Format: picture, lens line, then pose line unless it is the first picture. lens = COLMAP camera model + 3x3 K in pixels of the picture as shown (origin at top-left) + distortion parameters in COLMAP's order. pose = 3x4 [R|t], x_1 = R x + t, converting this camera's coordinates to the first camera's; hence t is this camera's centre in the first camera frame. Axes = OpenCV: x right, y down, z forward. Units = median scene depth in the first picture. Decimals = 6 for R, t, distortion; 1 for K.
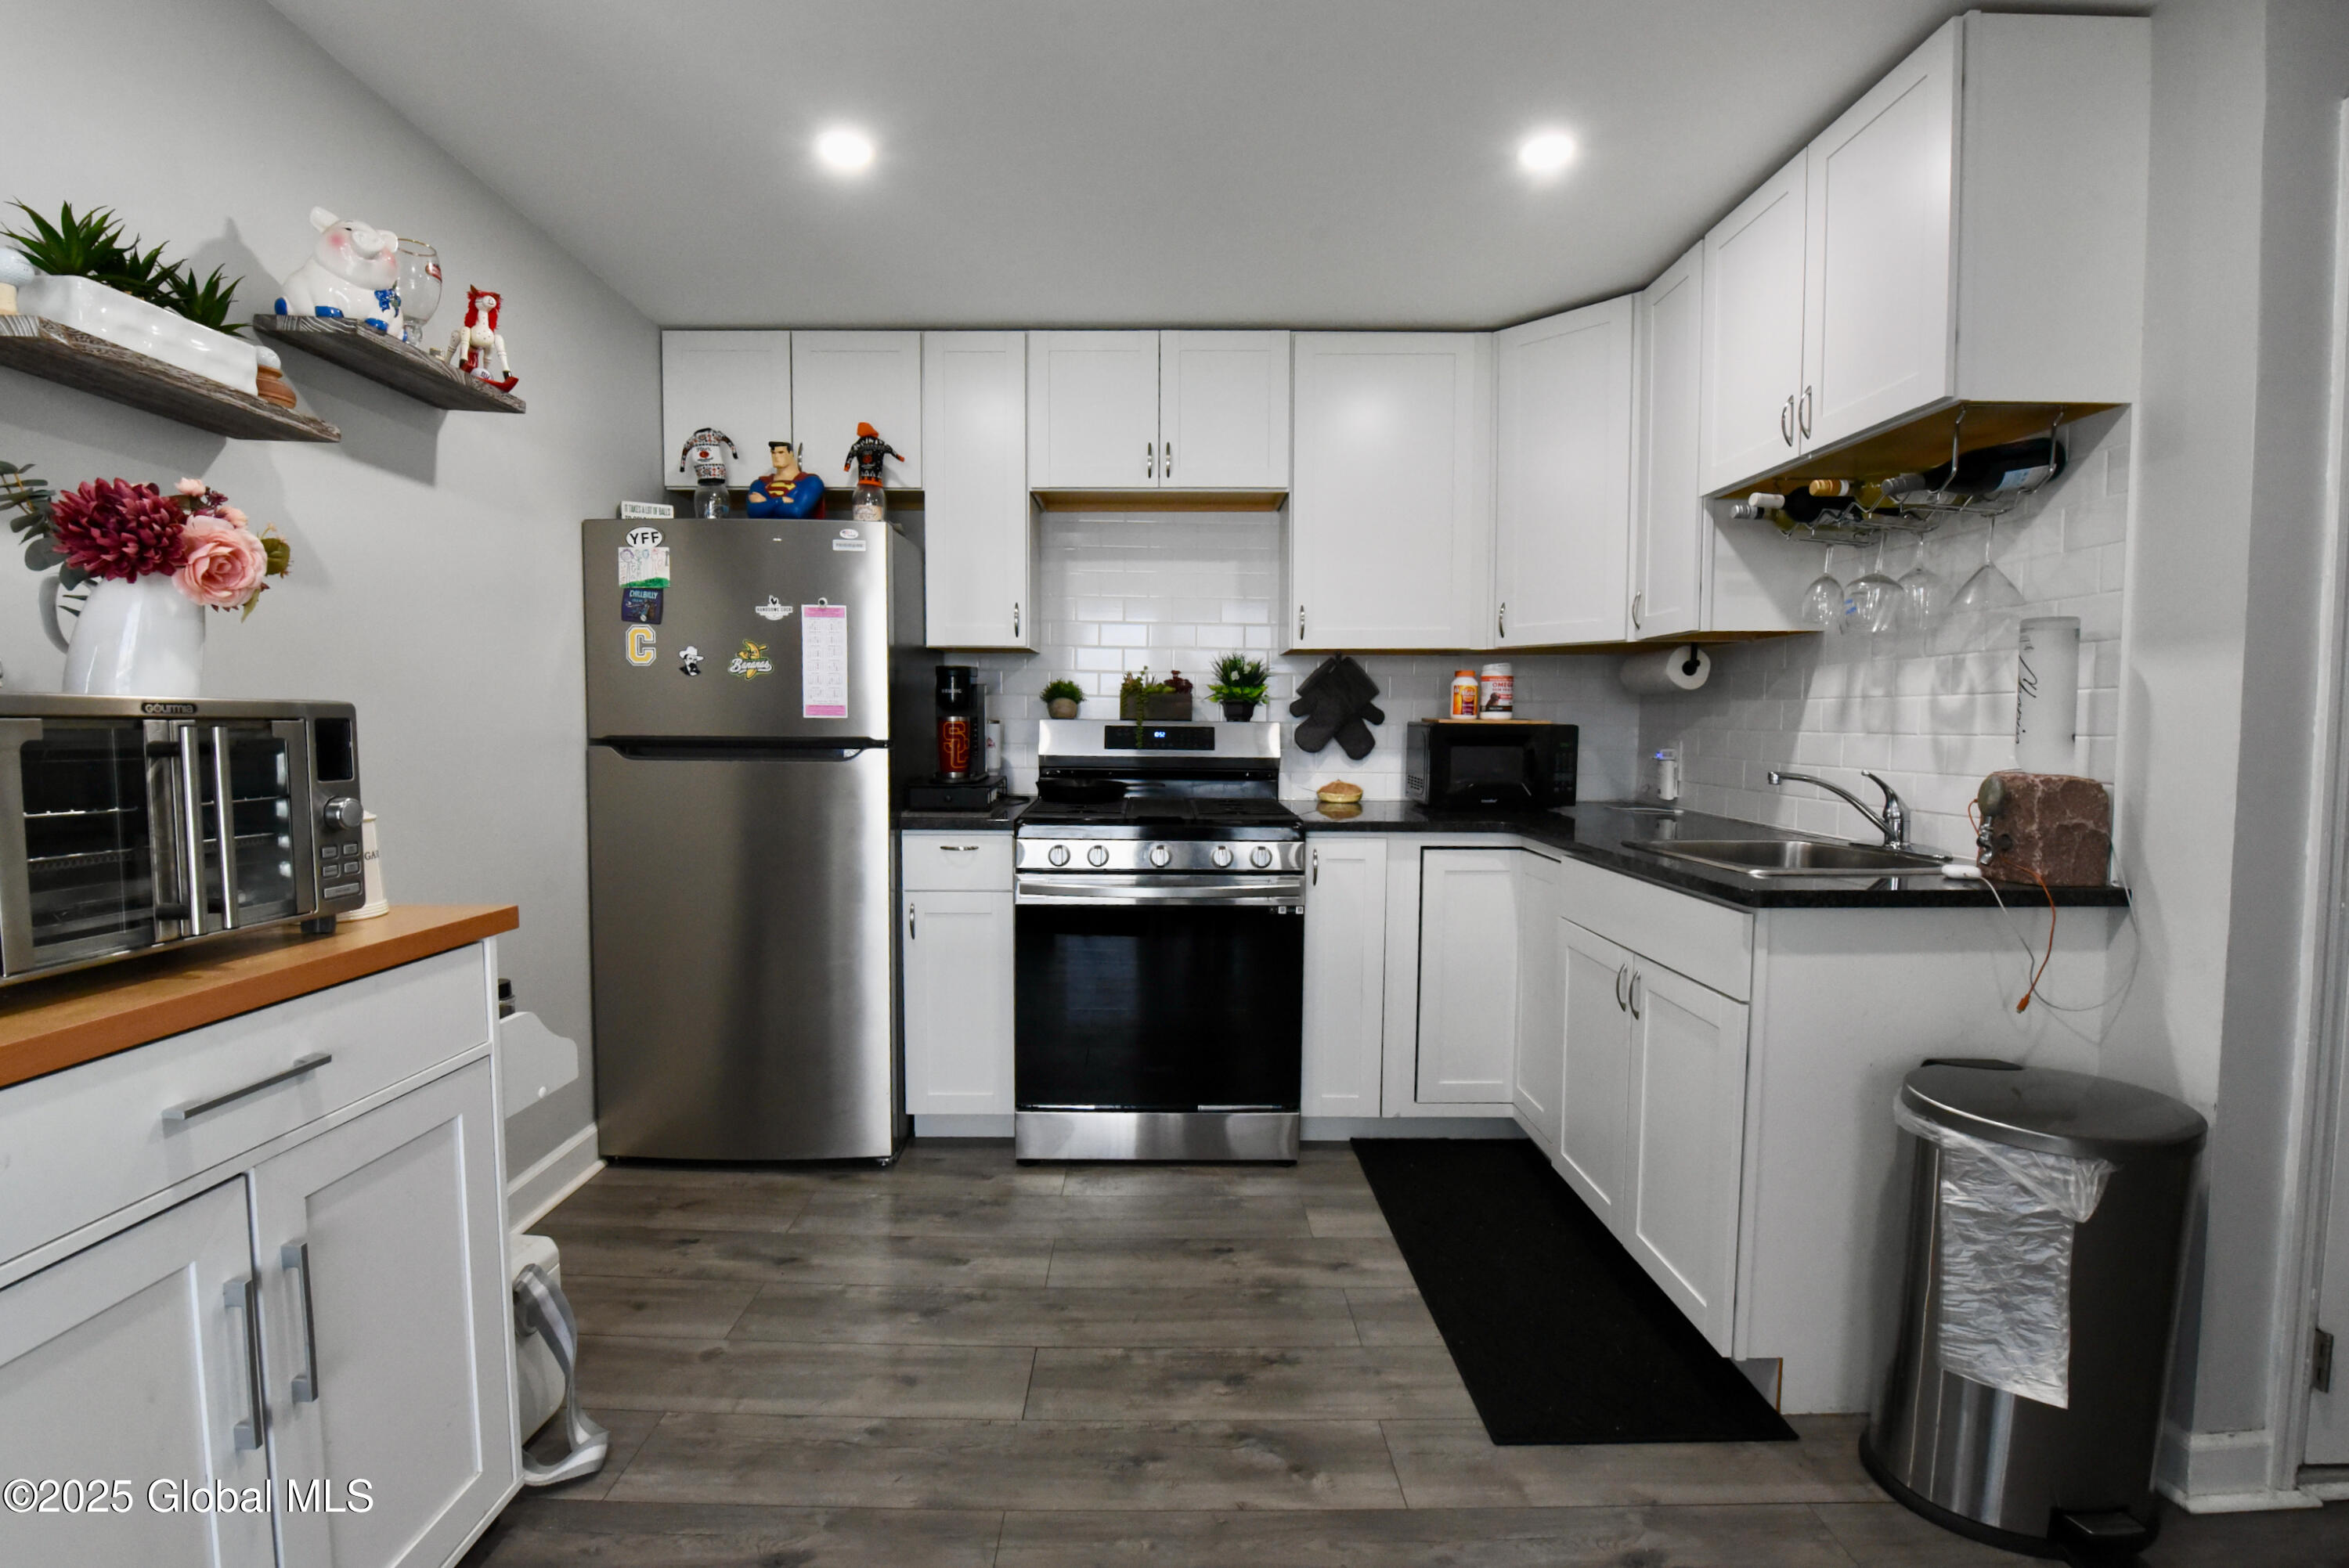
lens RADIAL K [[978.9, 0, 1179.6], [0, 978.9, 774.6], [0, 0, 1]] dist [-0.021903, -0.003796]
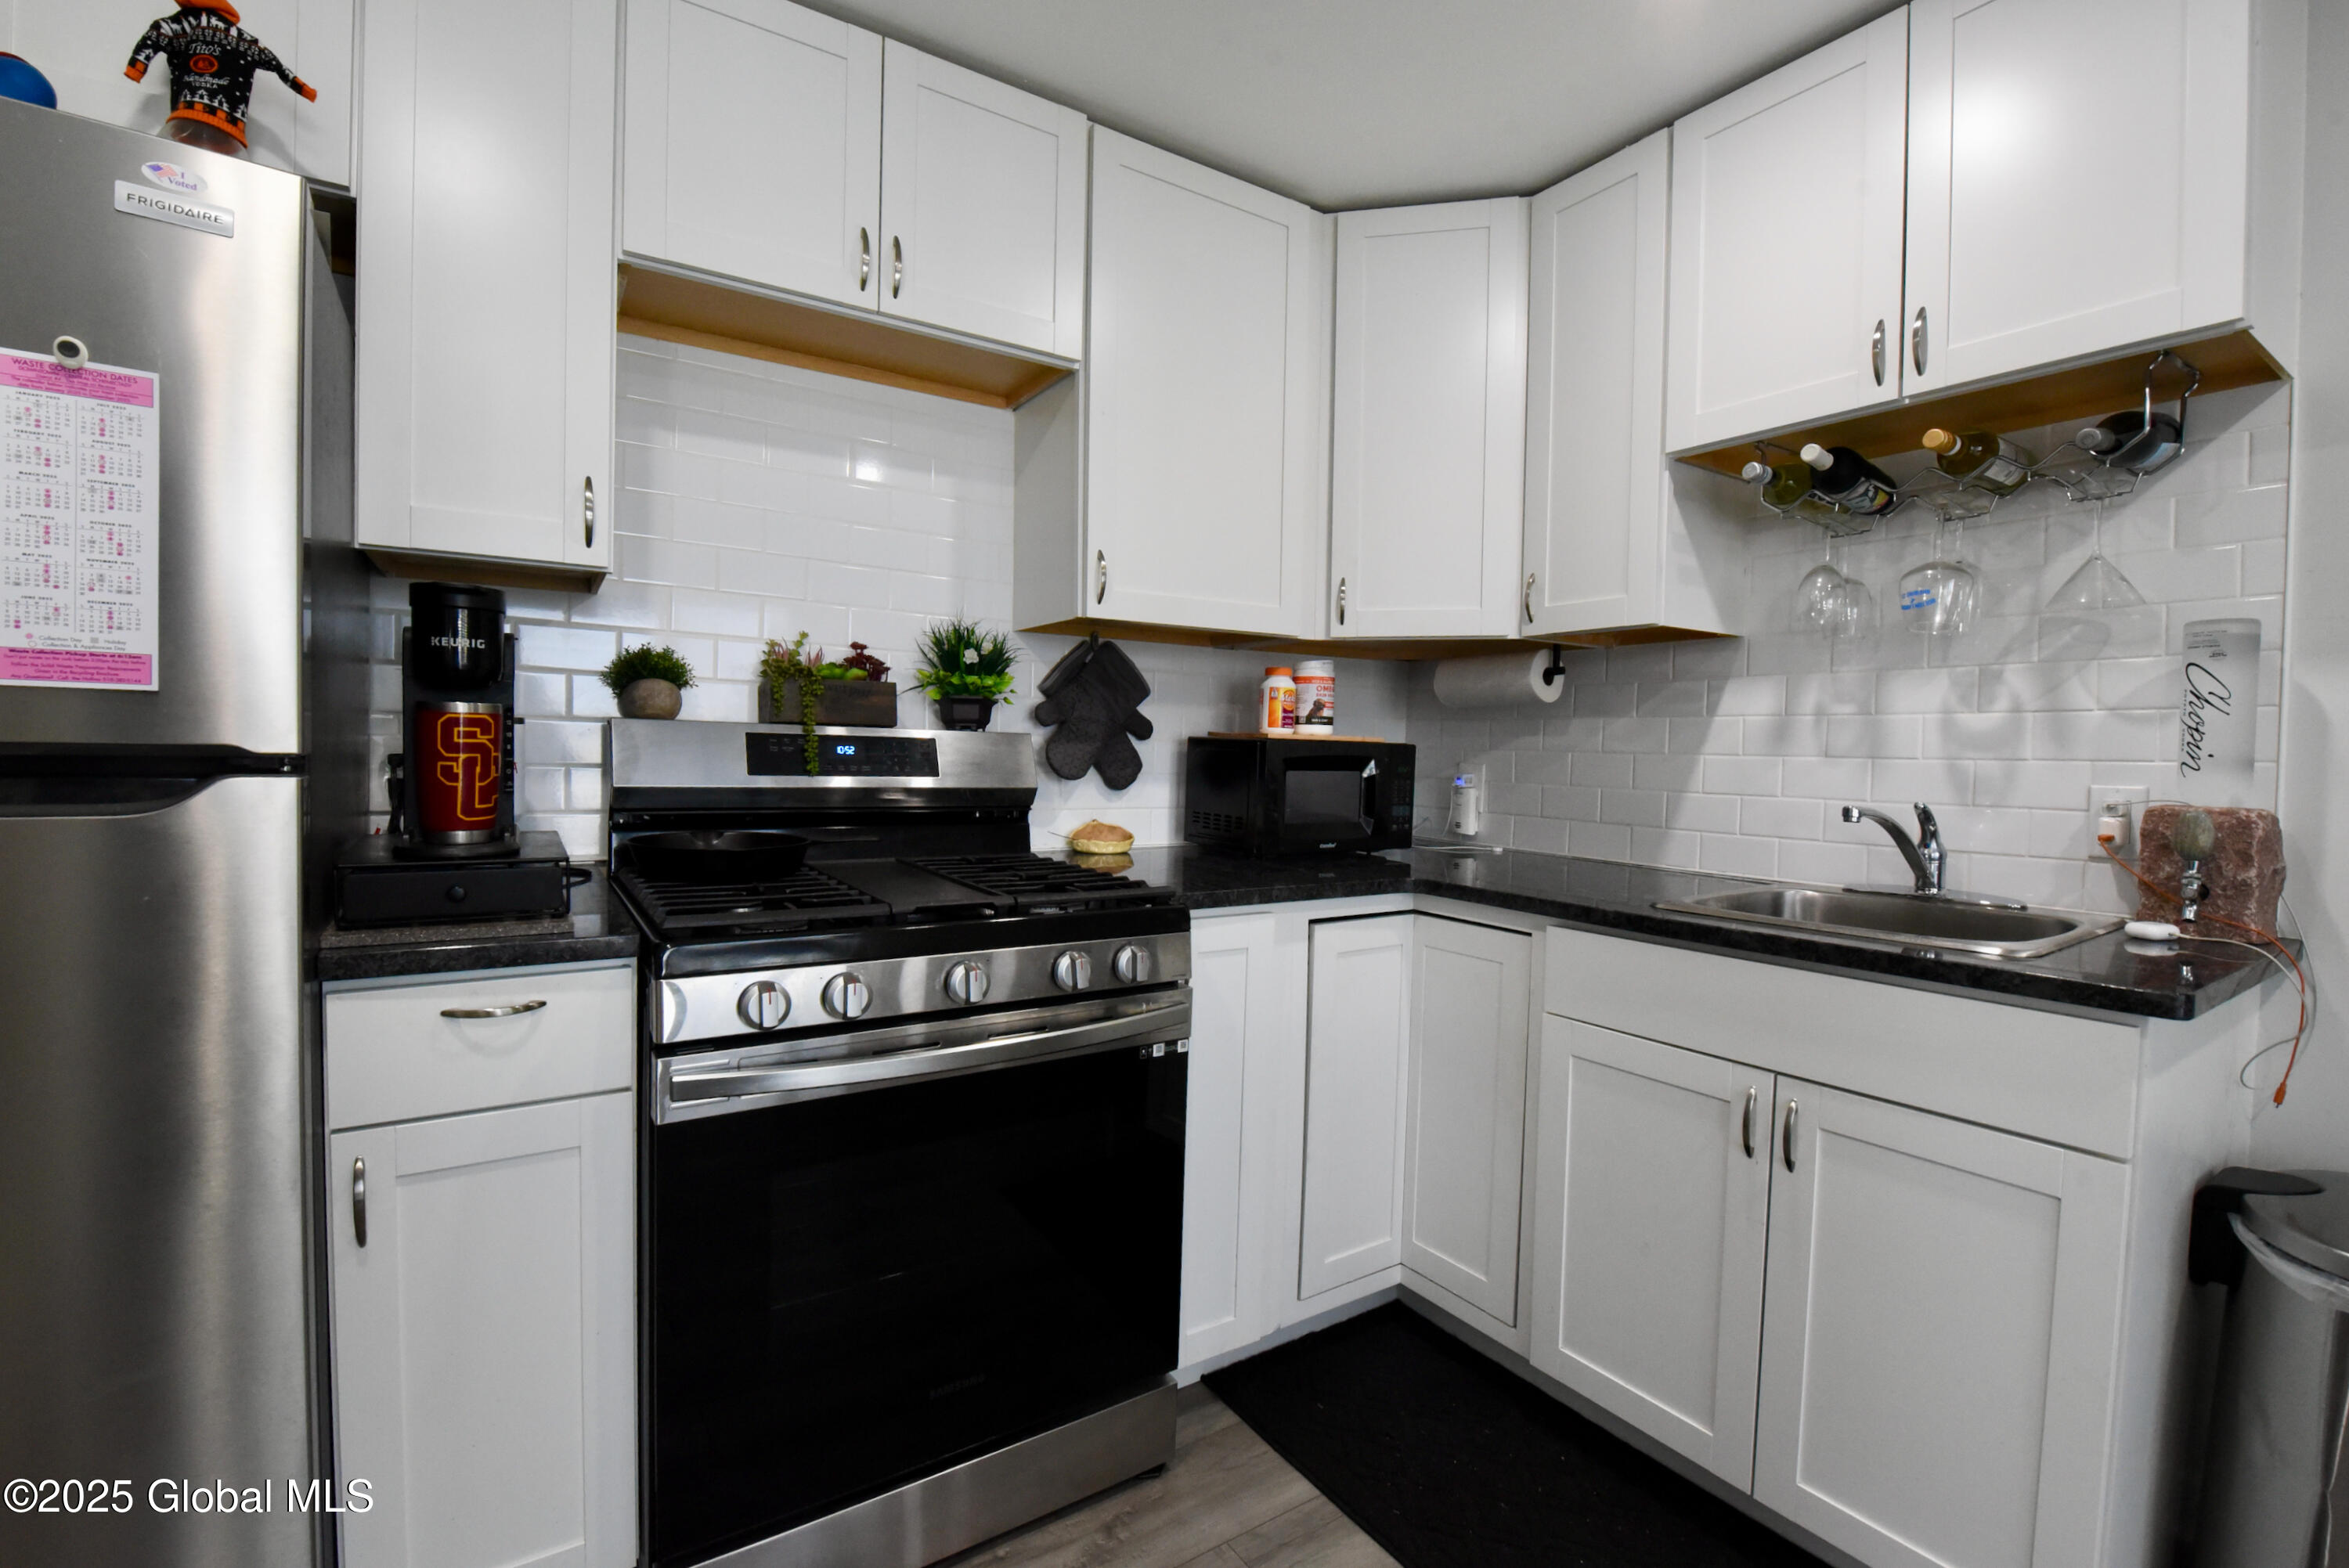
lens RADIAL K [[1002.2, 0, 1168.9], [0, 1002.2, 779.8], [0, 0, 1]] dist [-0.021497, -0.000405]
pose [[0.850014, -0.003616, 0.526748, -0.193224], [0.012743, 0.999825, -0.013700, -0.014587], [-0.526607, 0.018357, 0.849911, 0.453250]]
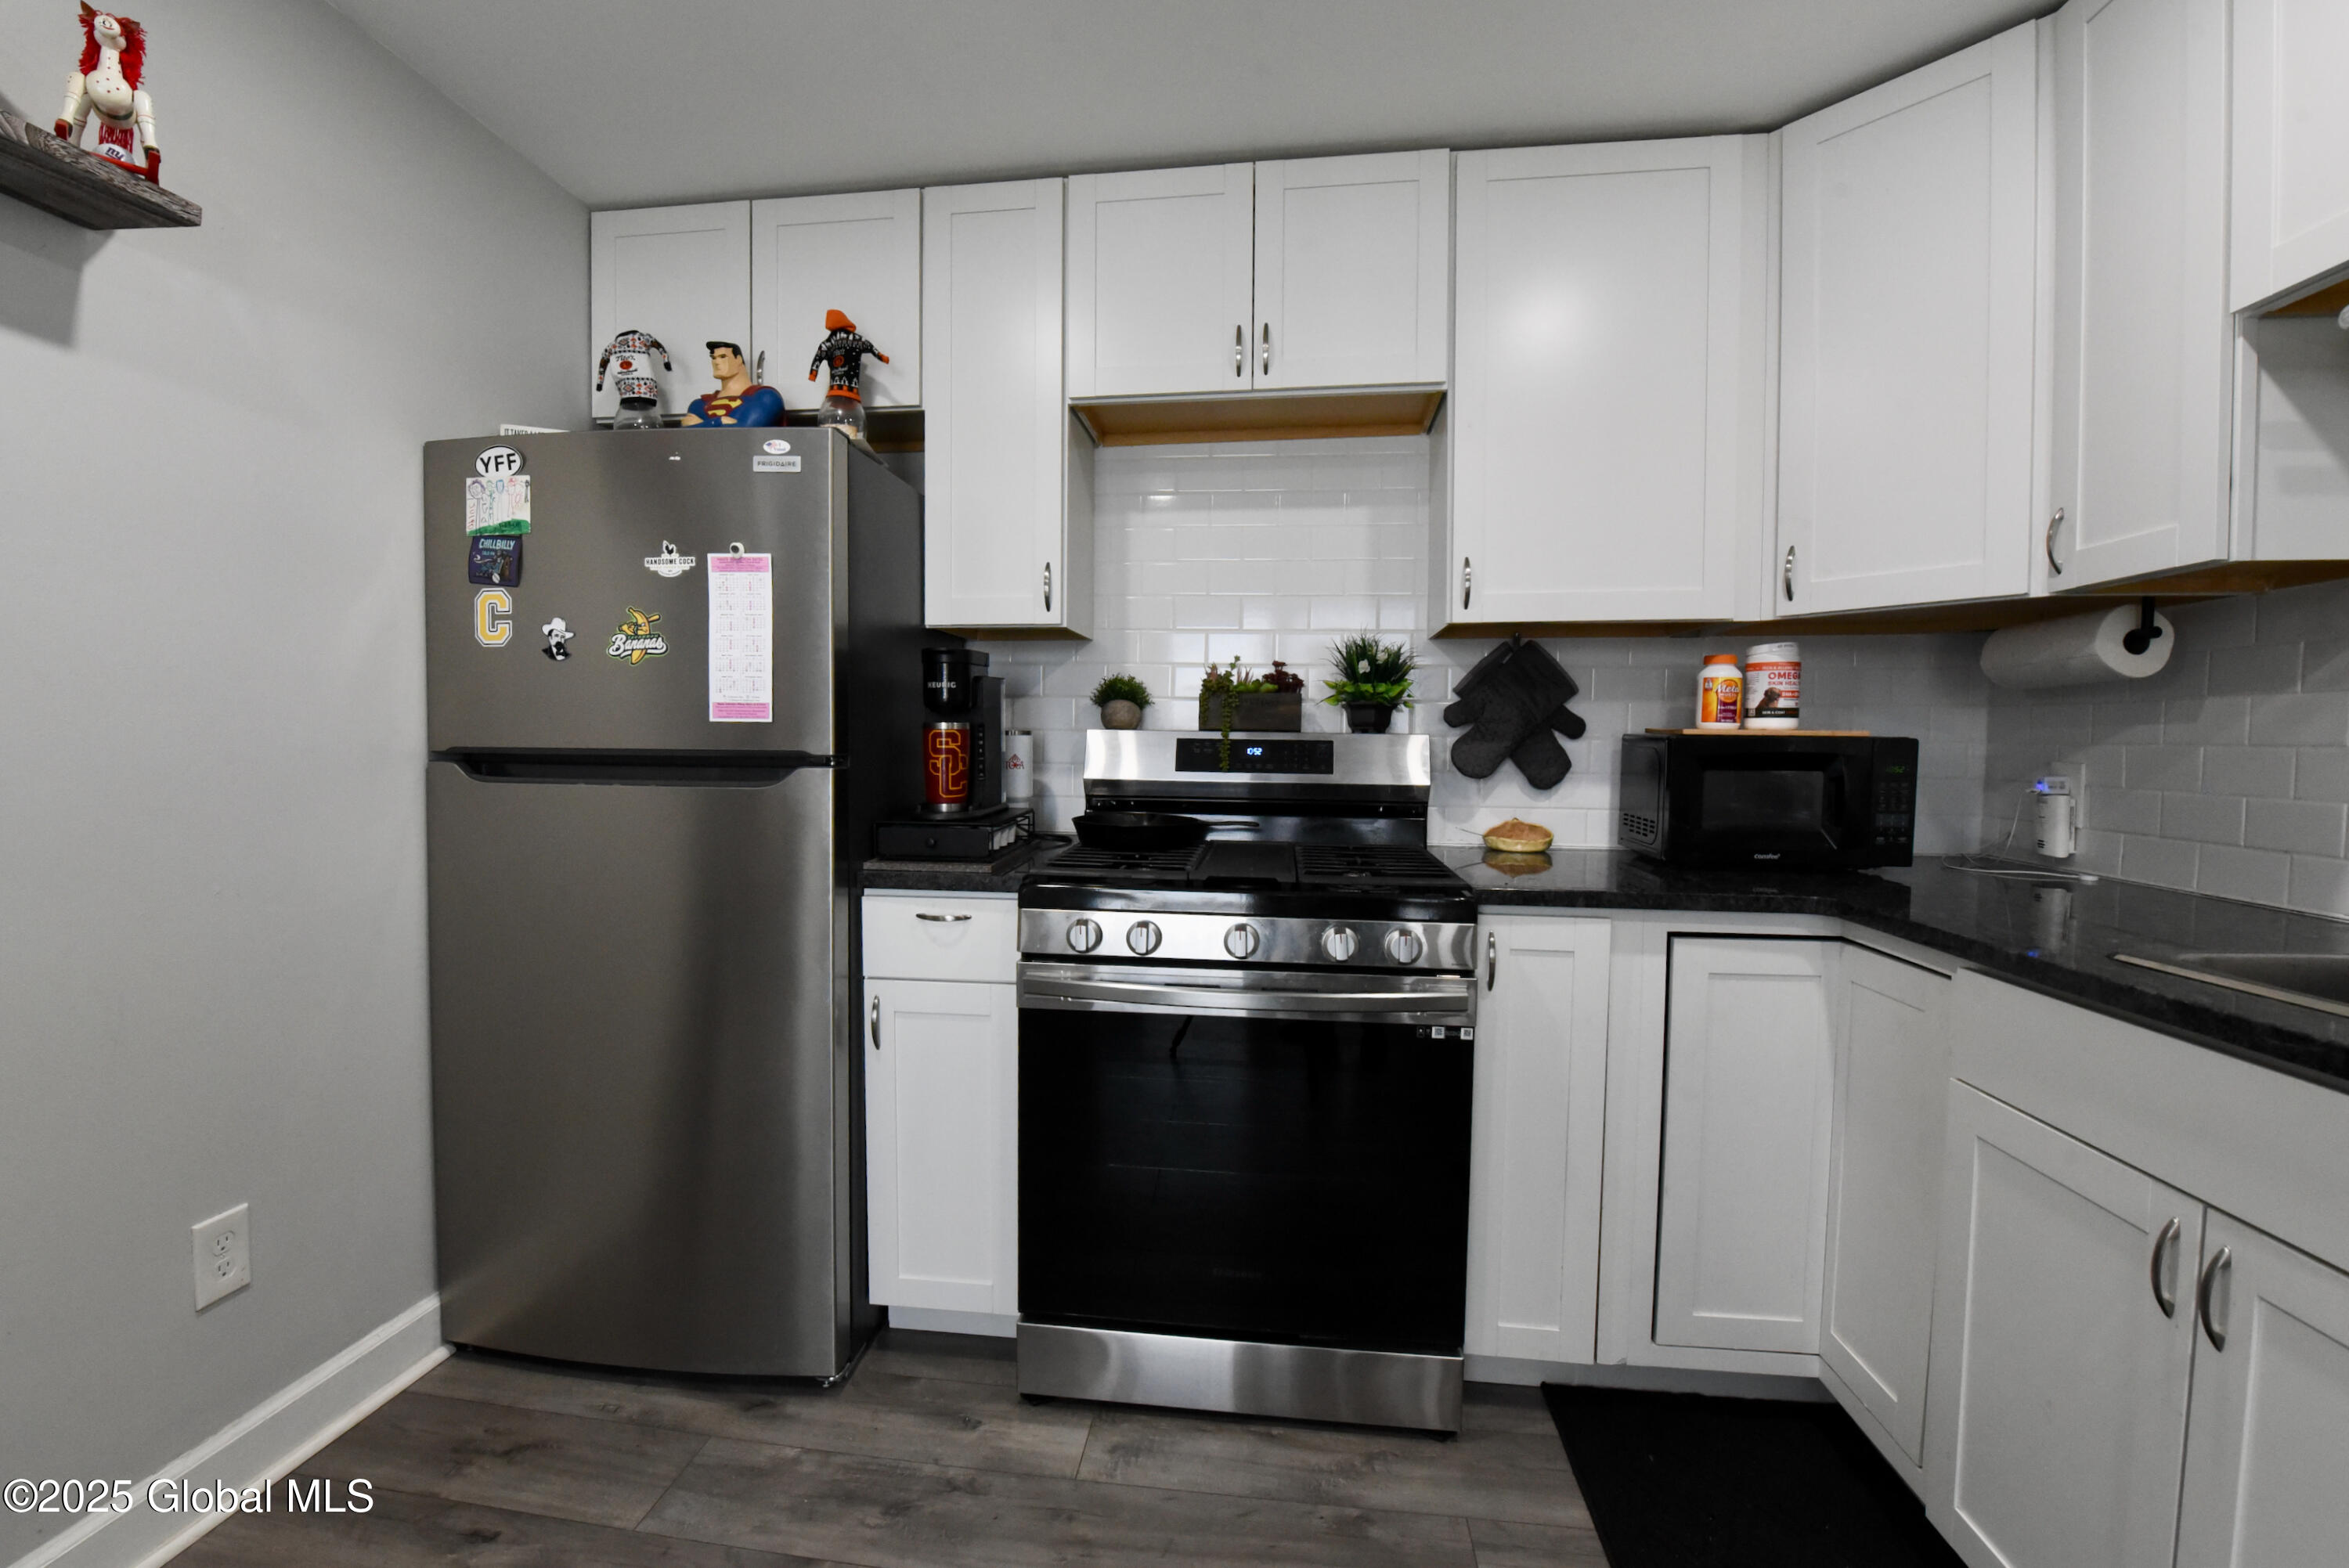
lens RADIAL K [[982.6, 0, 1170.2], [0, 982.6, 781.9], [0, 0, 1]] dist [-0.021201, -0.000661]
pose [[0.990157, 0.007754, -0.139748, 0.021051], [-0.010118, 0.999817, -0.016213, -0.007976], [0.139597, 0.017467, 0.990054, 0.336503]]
